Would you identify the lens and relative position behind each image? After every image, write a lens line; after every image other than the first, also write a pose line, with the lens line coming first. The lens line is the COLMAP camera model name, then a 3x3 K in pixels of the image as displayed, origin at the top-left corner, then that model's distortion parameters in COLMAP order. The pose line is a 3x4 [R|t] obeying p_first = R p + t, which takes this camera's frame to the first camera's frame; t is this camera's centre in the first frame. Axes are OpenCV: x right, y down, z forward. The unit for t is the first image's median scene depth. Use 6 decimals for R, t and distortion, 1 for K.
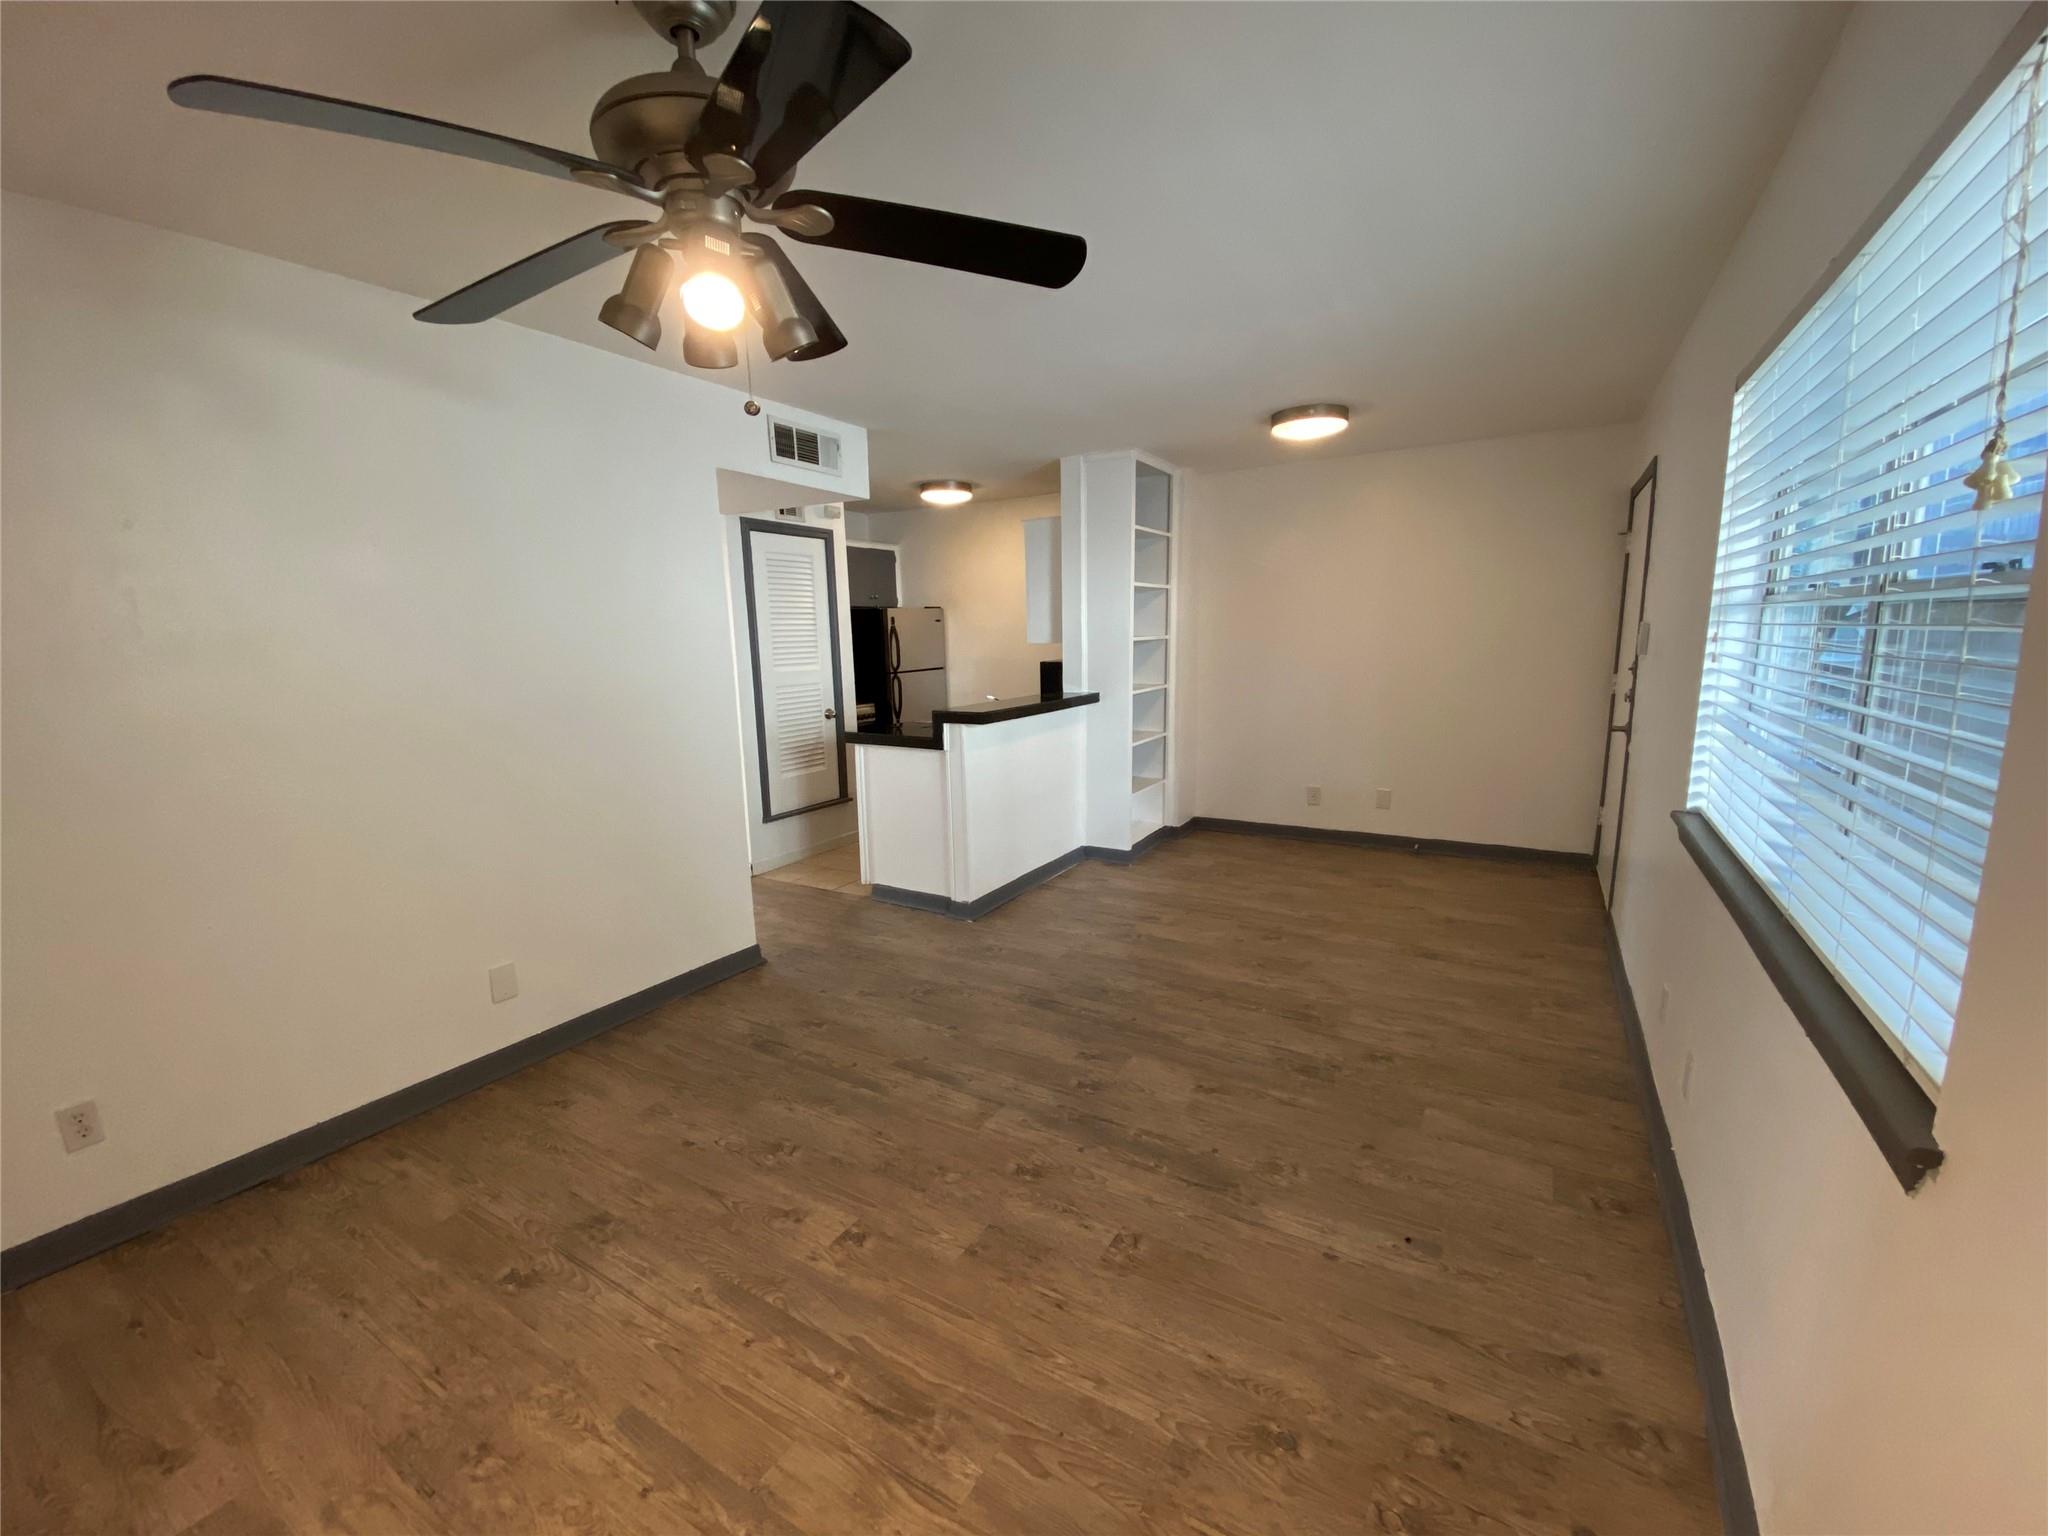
lens RADIAL K [[826.5, 0, 1019.2], [0, 826.5, 775.1], [0, 0, 1]] dist [0.015676, -0.017690]
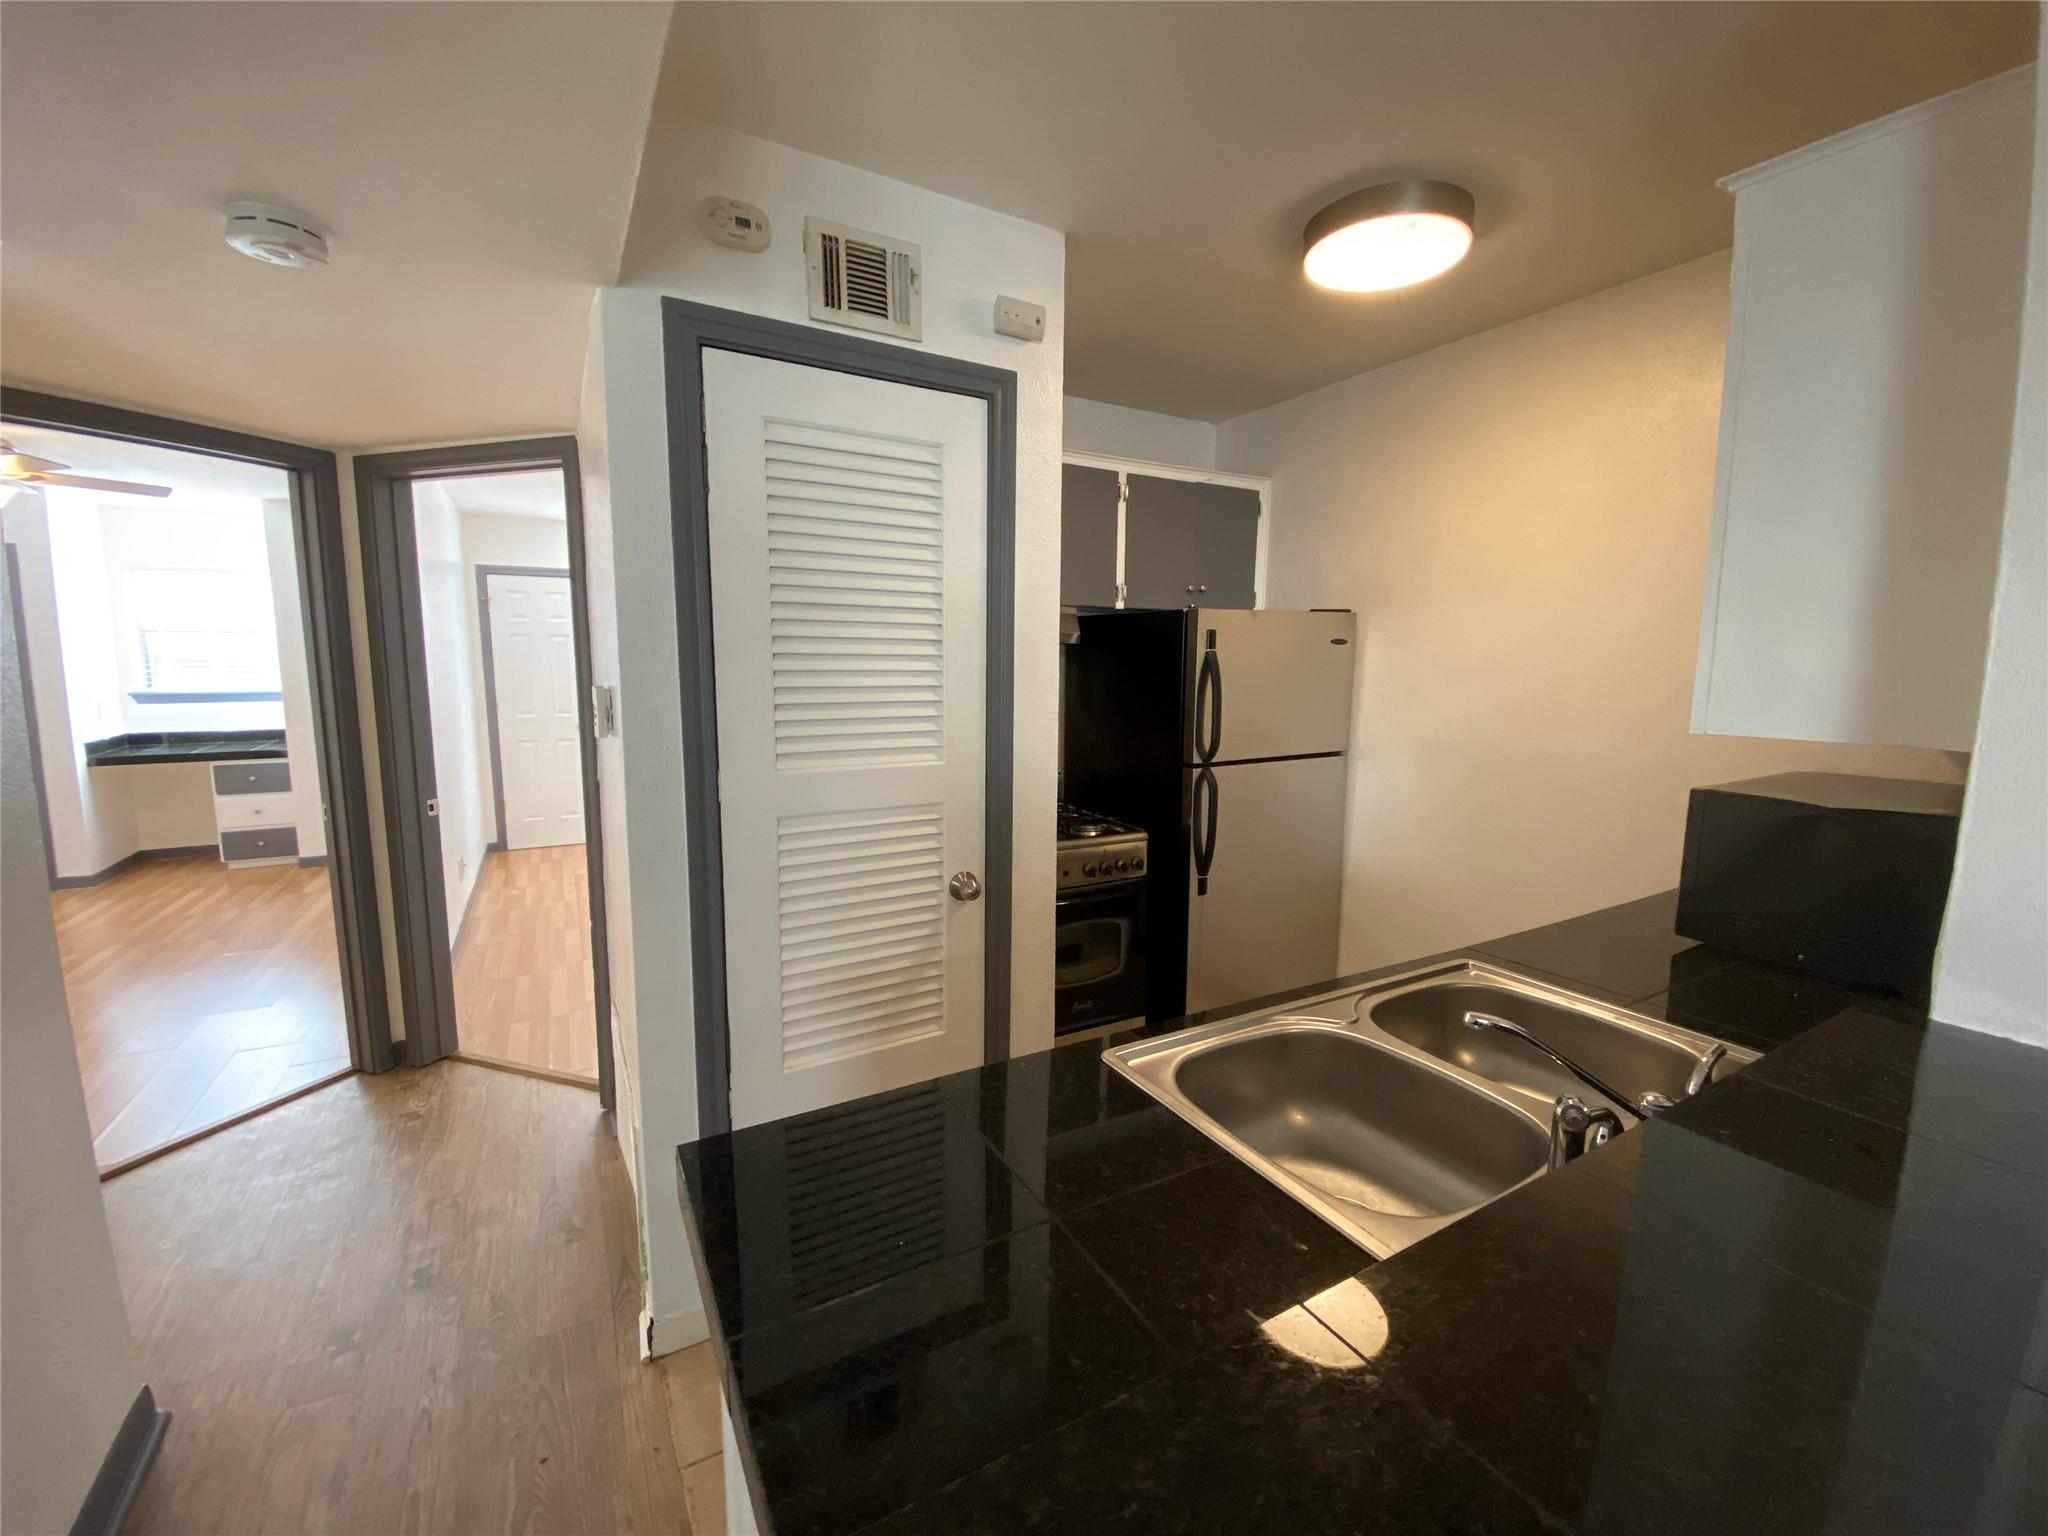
lens RADIAL K [[826.5, 0, 1020.6], [0, 826.5, 773.1], [0, 0, 1]] dist [0.015676, -0.017690]
pose [[0.873861, 0.090799, -0.477622, -0.066880], [-0.109817, 0.993880, -0.011981, -0.197016], [0.473611, 0.062921, 0.878484, 1.119662]]
